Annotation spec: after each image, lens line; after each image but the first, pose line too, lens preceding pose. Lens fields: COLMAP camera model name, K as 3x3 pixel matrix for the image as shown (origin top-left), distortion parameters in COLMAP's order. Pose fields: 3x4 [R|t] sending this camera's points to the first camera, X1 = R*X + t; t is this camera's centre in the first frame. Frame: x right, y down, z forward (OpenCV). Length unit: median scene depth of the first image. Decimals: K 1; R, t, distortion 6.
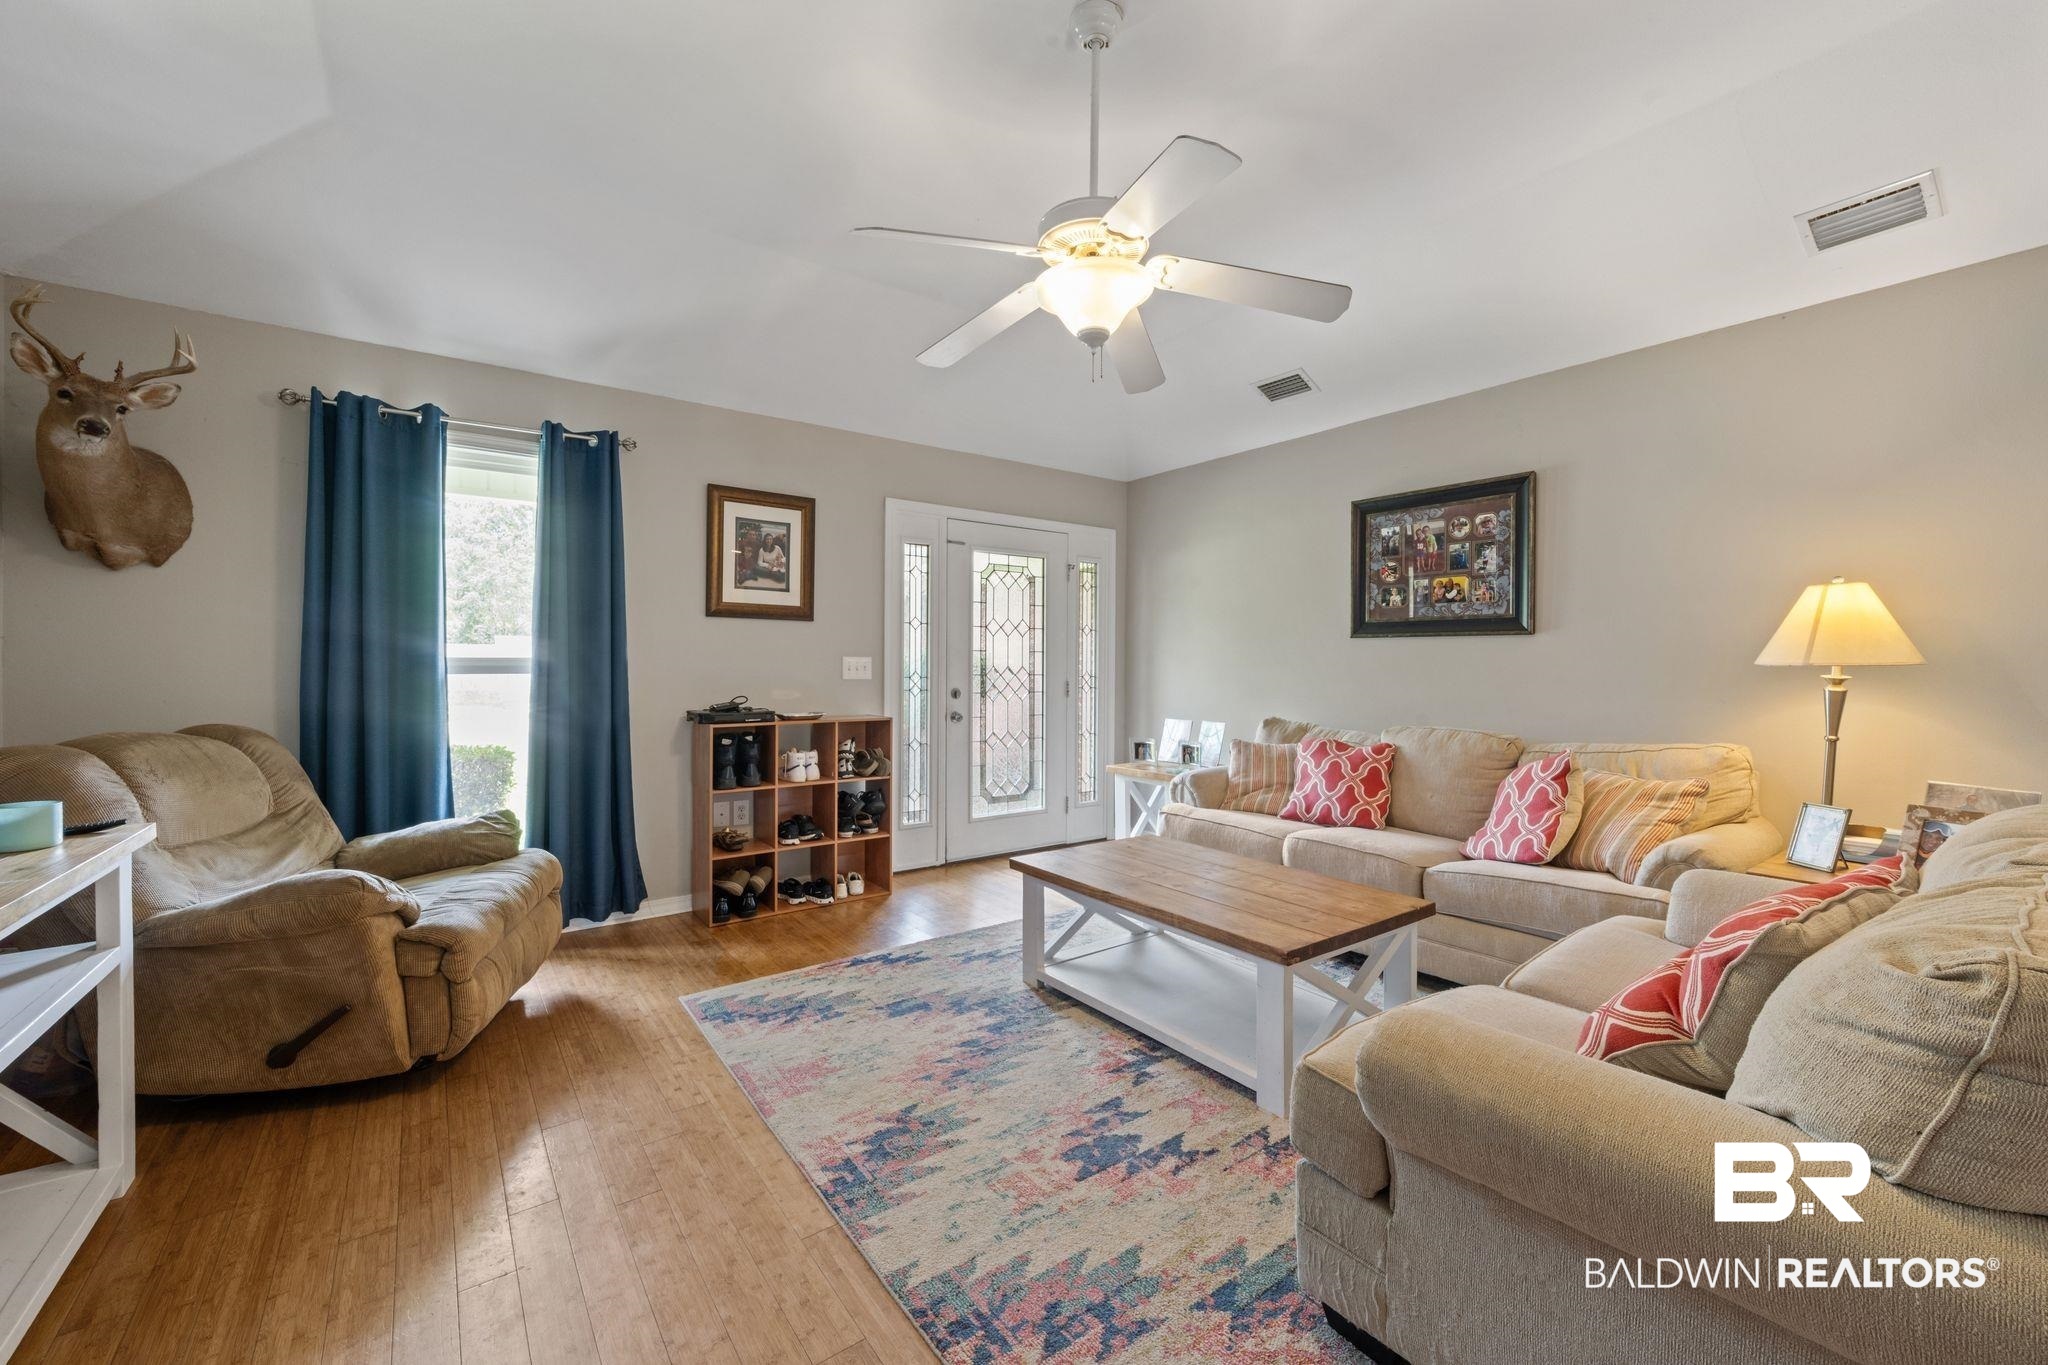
lens RADIAL K [[805.3, 0, 1031.2], [0, 805.3, 671.3], [0, 0, 1]] dist [-0.000497, -0.000654]
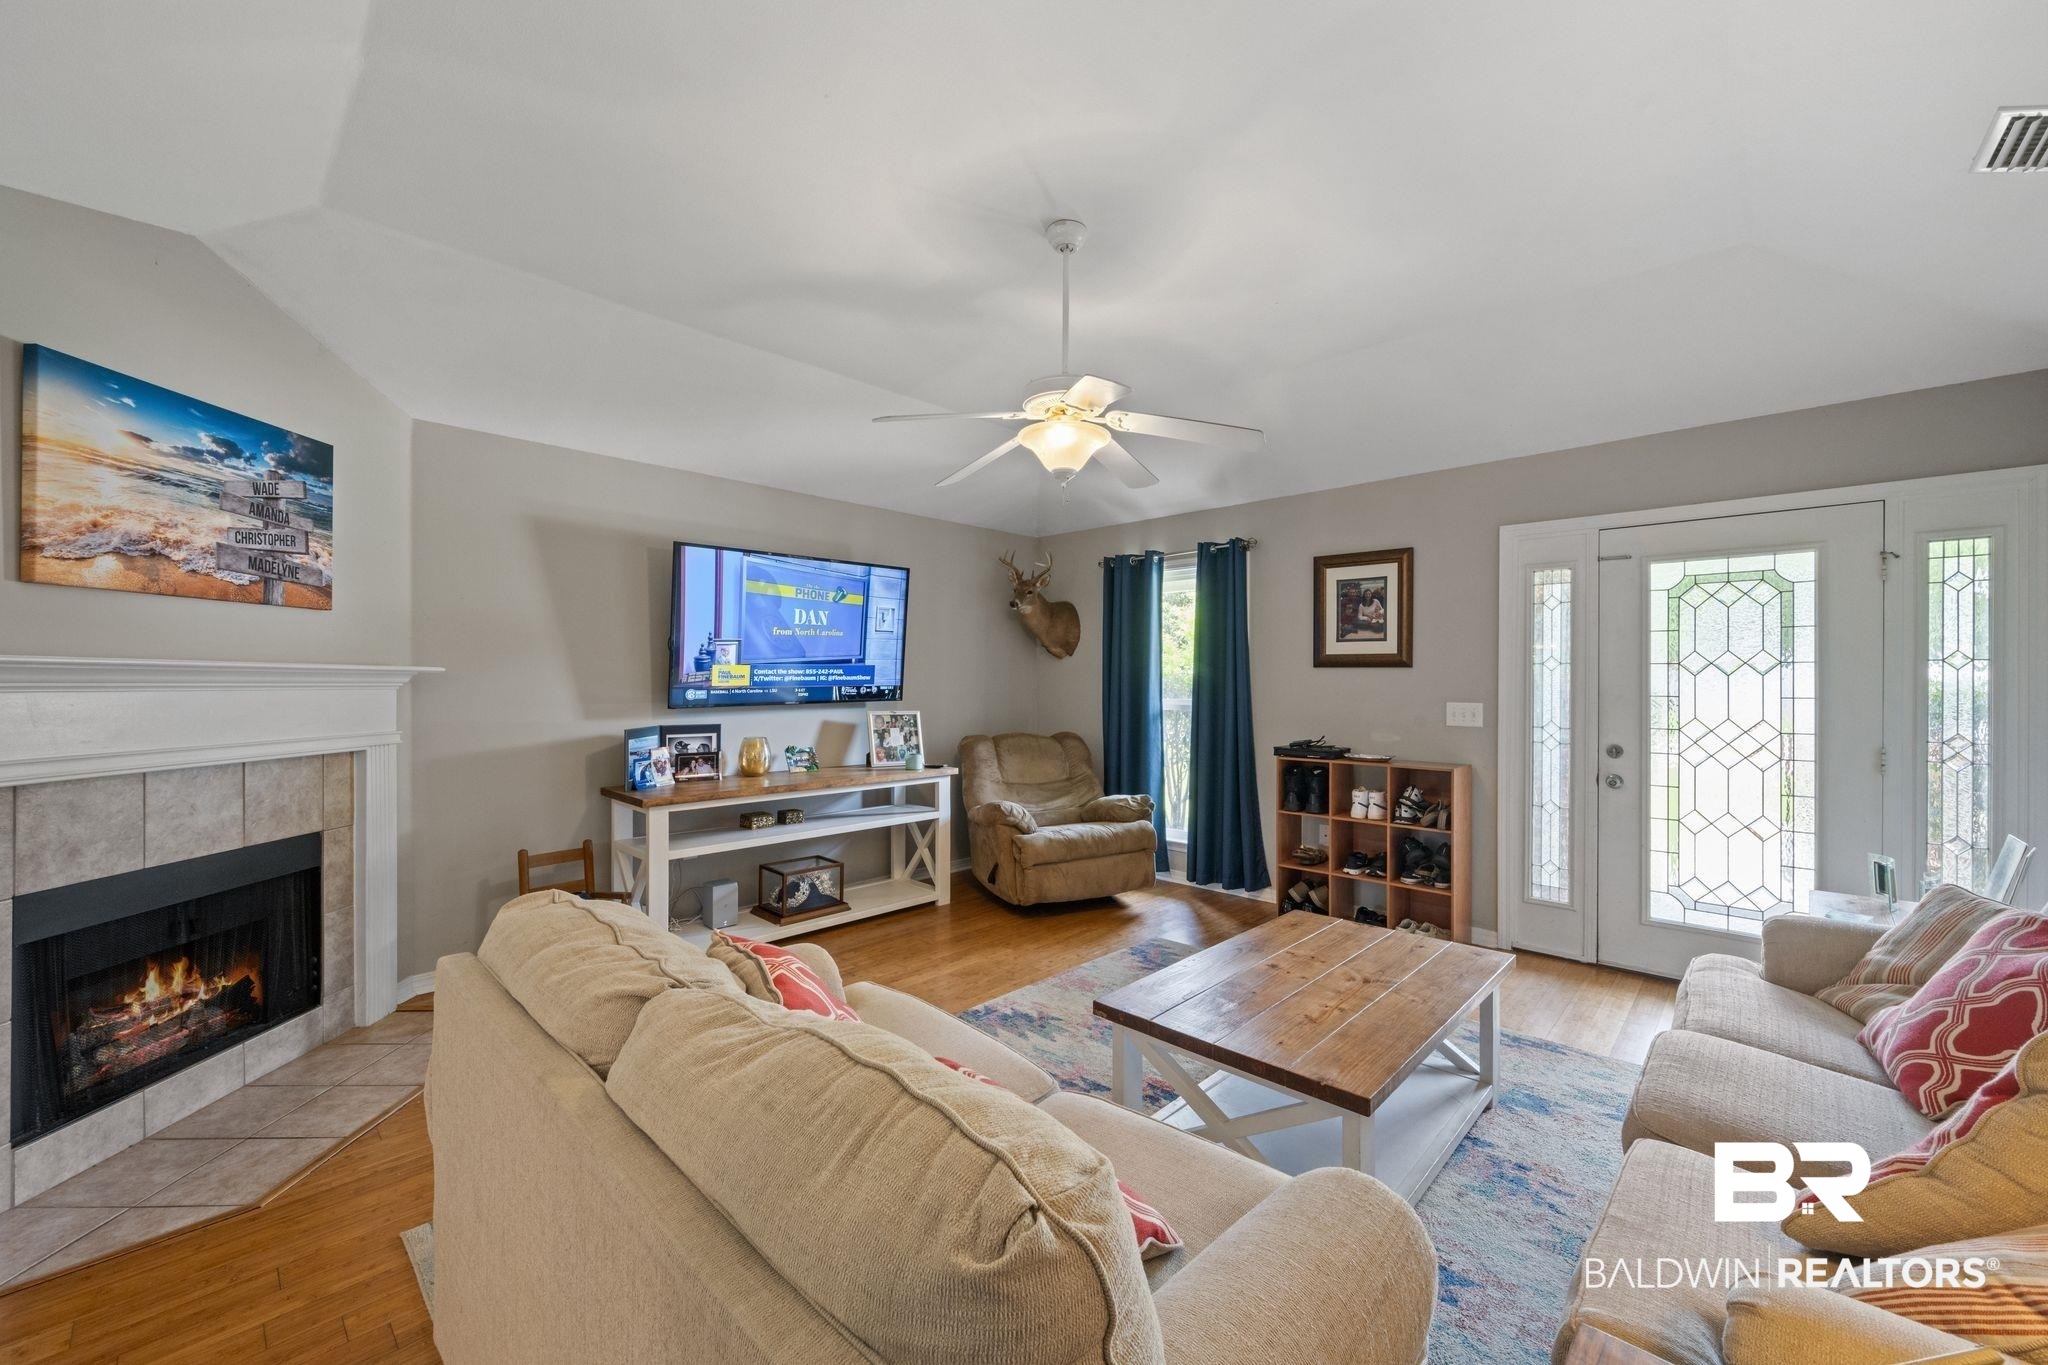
lens RADIAL K [[805.3, 0, 1033.2], [0, 805.3, 682.5], [0, 0, 1]] dist [-0.000497, -0.000654]
pose [[0.174218, -0.001868, -0.984705, 0.700795], [-0.010891, 0.999933, -0.003823, -0.036255], [0.984647, 0.011391, 0.174186, 0.375593]]
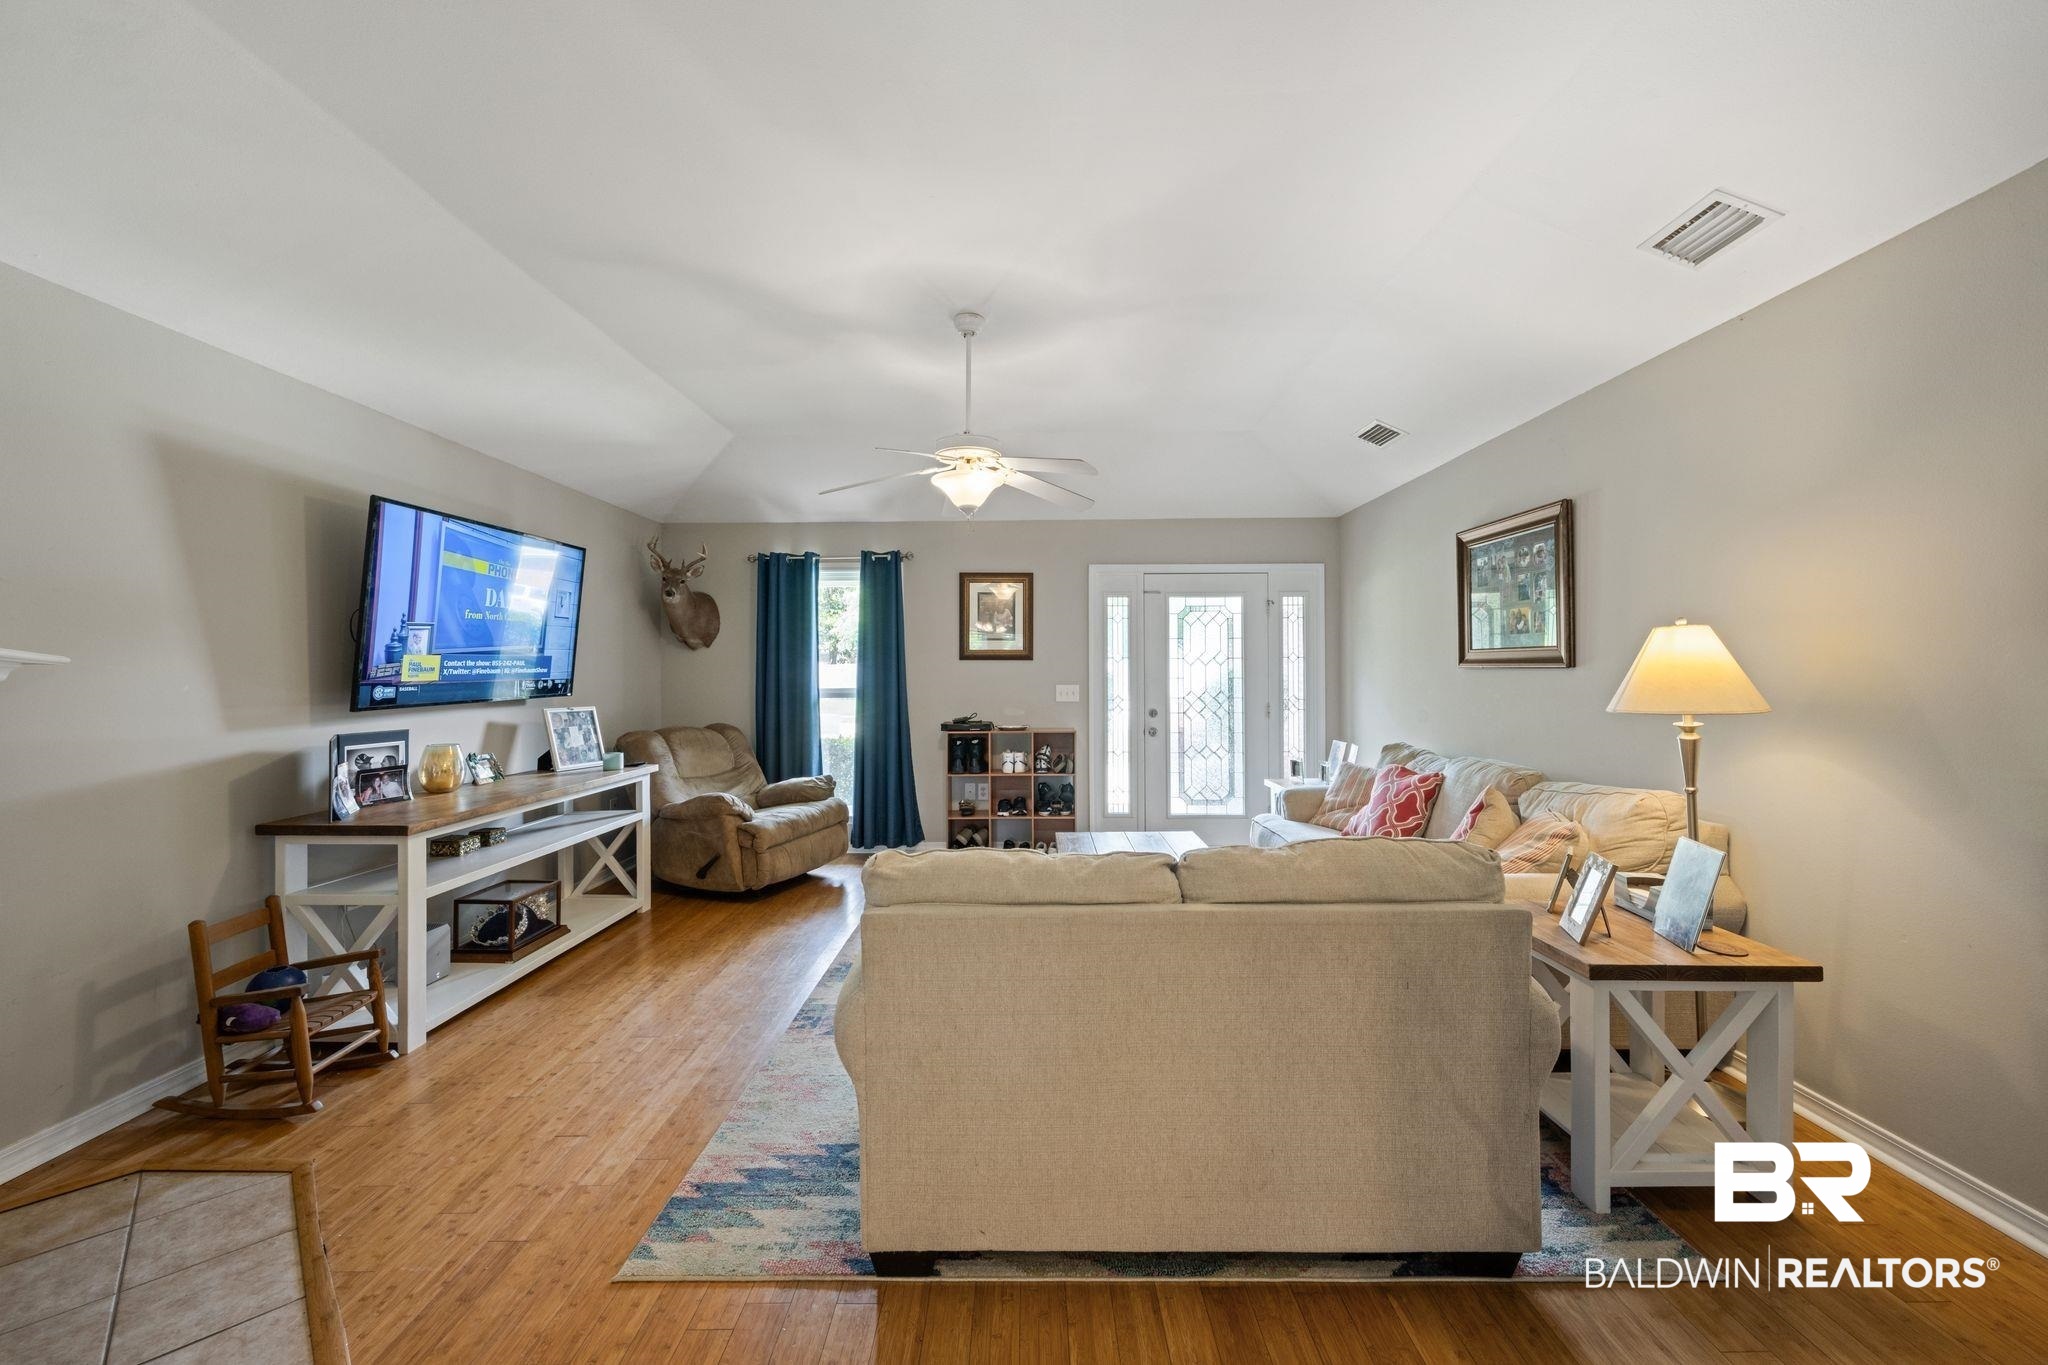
lens RADIAL K [[805.3, 0, 1038.2], [0, 805.3, 668.1], [0, 0, 1]] dist [-0.000497, -0.000654]
pose [[0.804846, -0.010702, -0.593388, 0.612204], [0.003380, 0.999904, -0.013450, -0.031555], [0.593475, 0.008820, 0.804804, -0.132844]]
